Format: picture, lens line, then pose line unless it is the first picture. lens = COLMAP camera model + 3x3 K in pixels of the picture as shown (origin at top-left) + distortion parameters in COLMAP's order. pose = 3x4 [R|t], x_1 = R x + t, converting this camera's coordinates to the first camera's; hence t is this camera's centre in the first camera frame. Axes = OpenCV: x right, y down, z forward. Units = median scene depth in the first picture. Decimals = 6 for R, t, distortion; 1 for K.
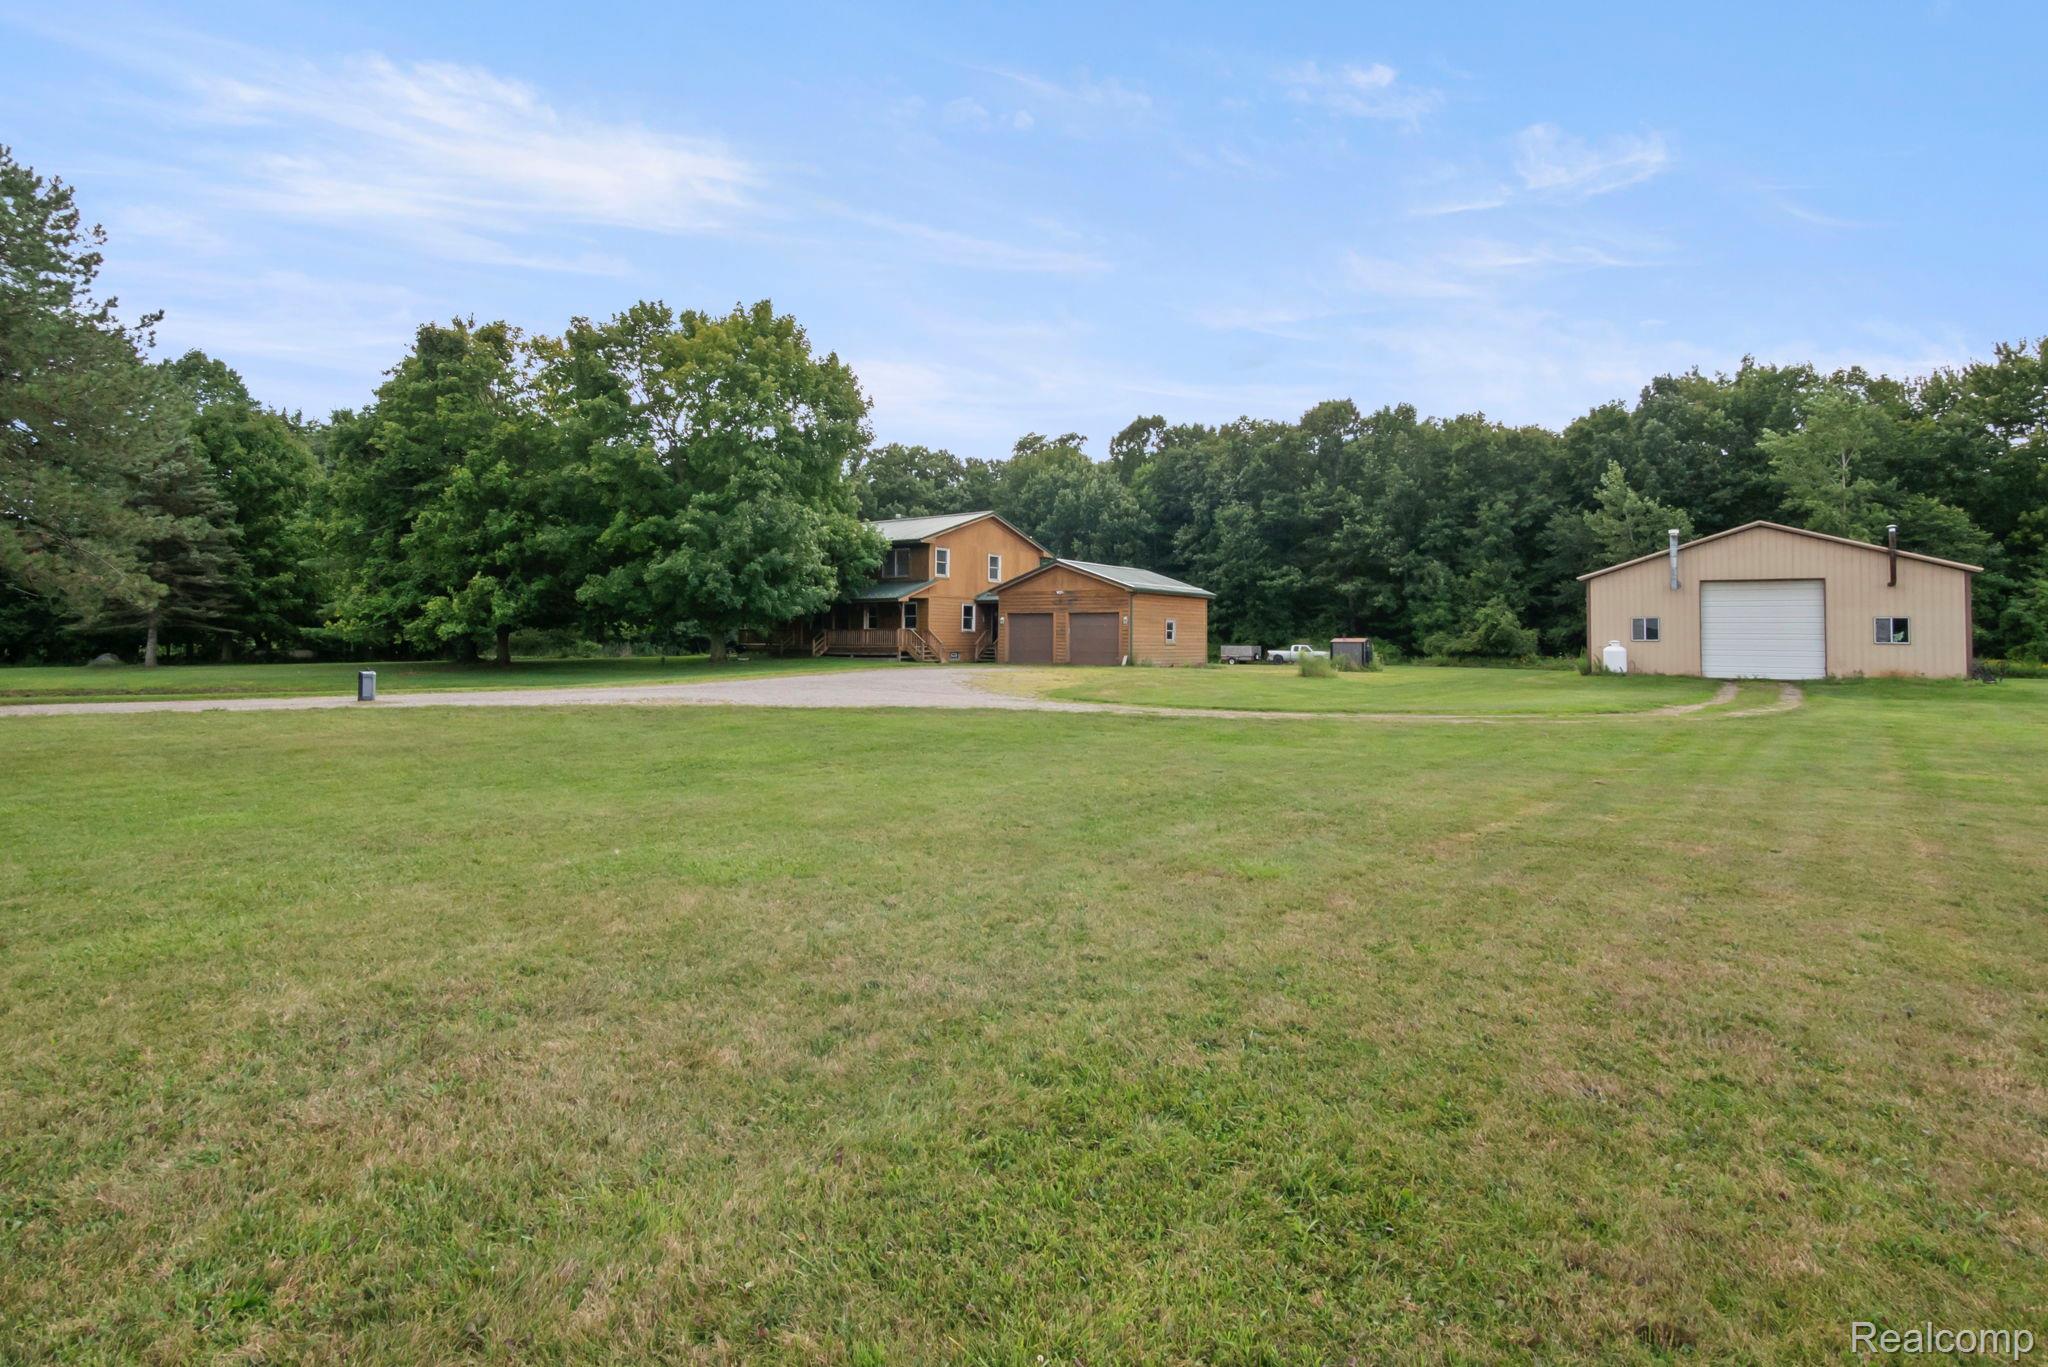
lens RADIAL K [[962.1, 0, 1029.1], [0, 962.1, 620.9], [0, 0, 1]] dist [0.002181, 0.000403]
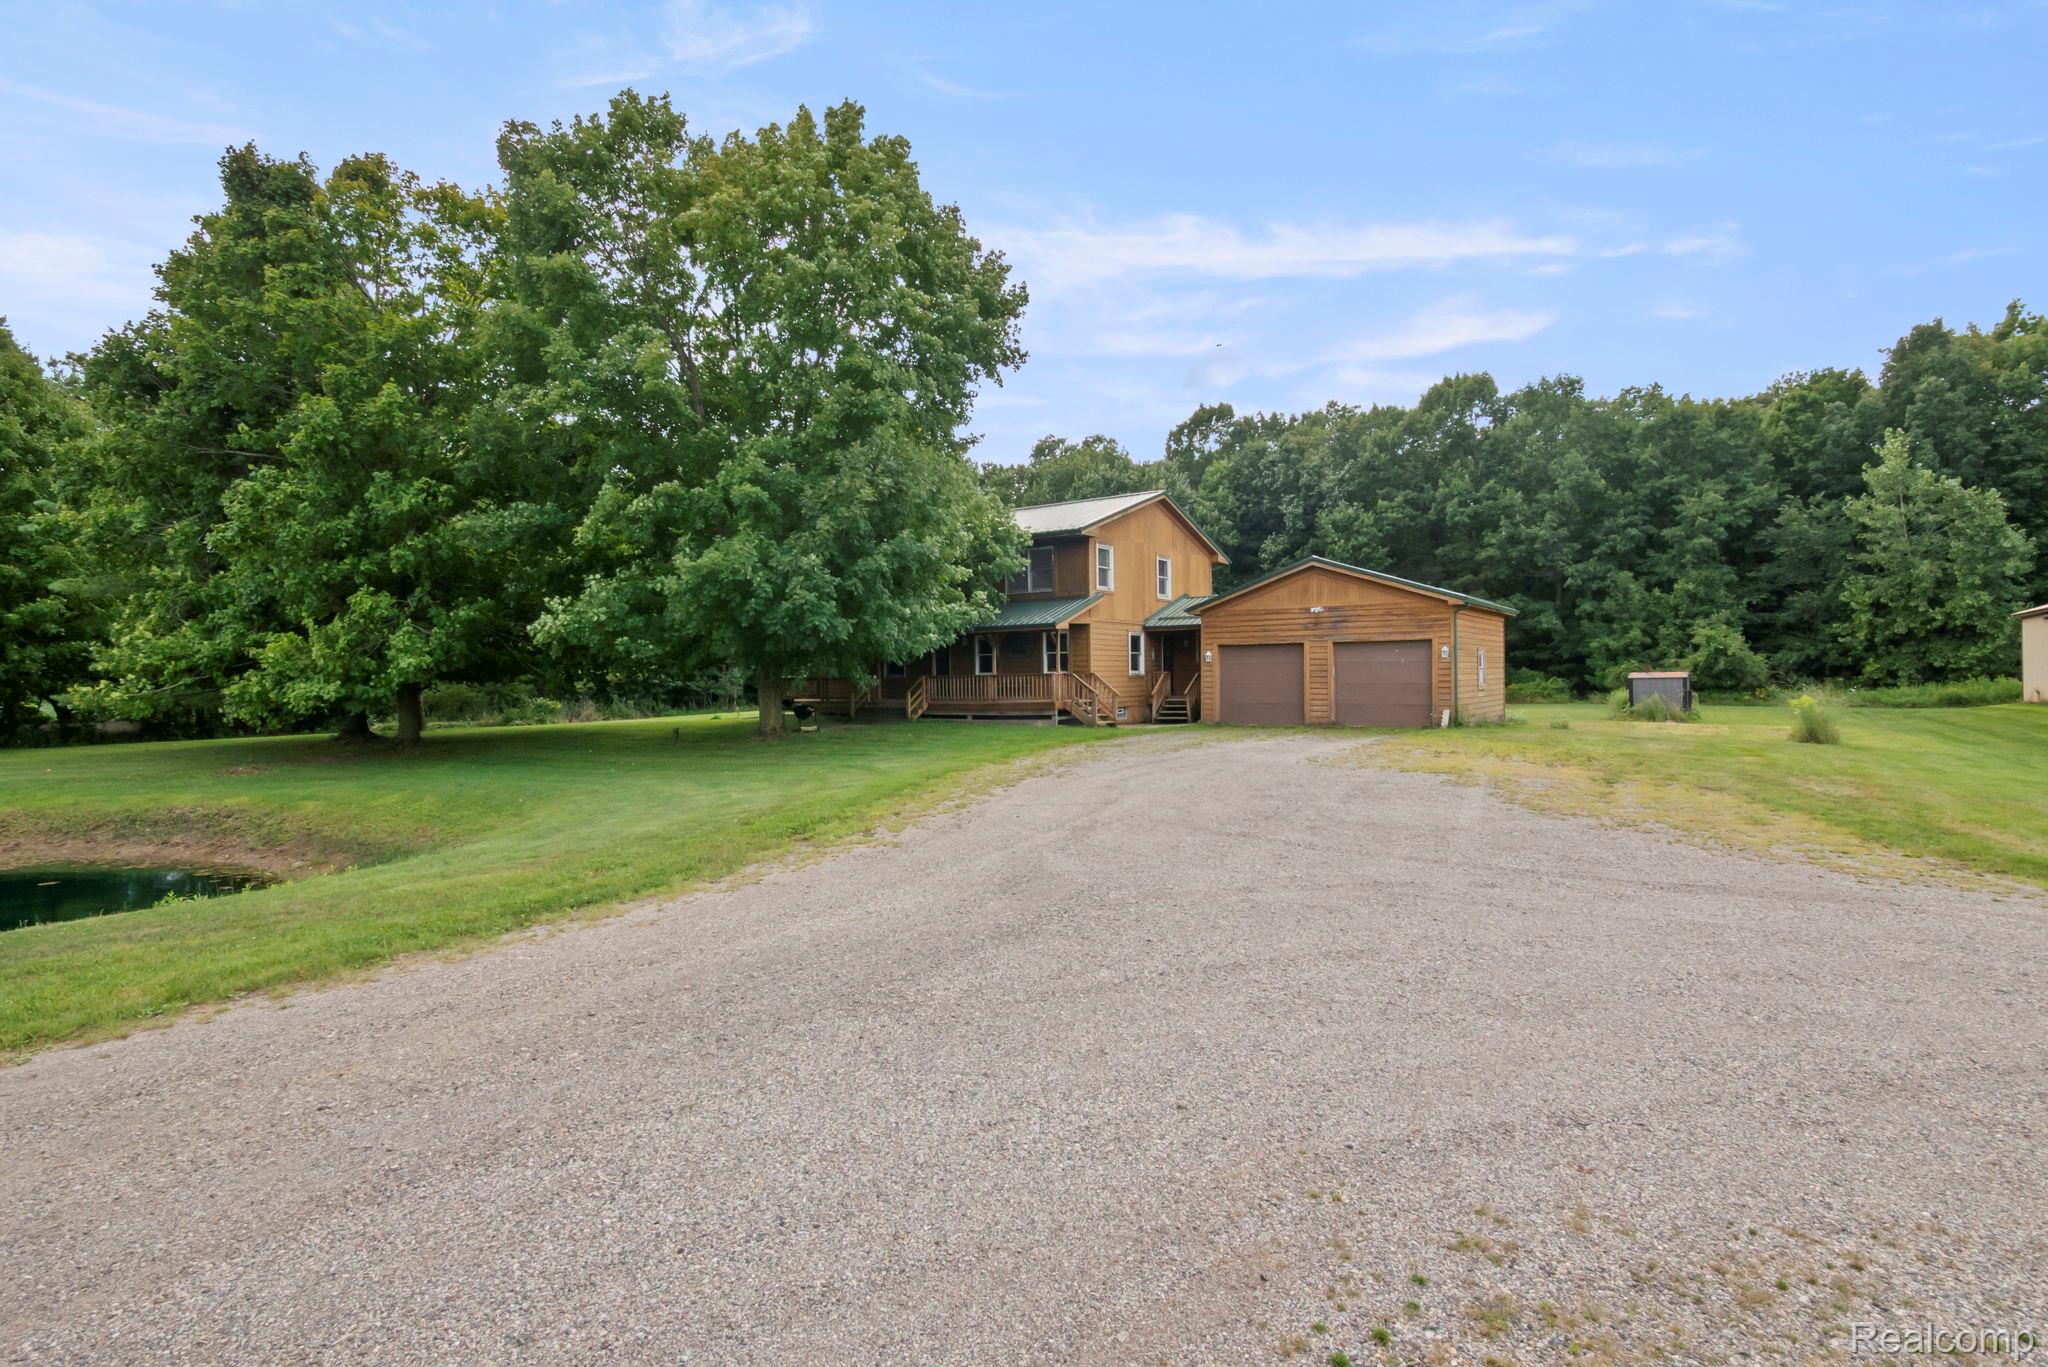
lens RADIAL K [[1018.3, 0, 1025.7], [0, 1018.3, 662.6], [0, 0, 1]] dist [-0.003492, 0.015656]
pose [[0.999323, -0.020240, 0.030720, -0.157734], [0.020051, 0.999778, 0.006453, -0.003092], [-0.030844, -0.005833, 0.999507, 0.311684]]
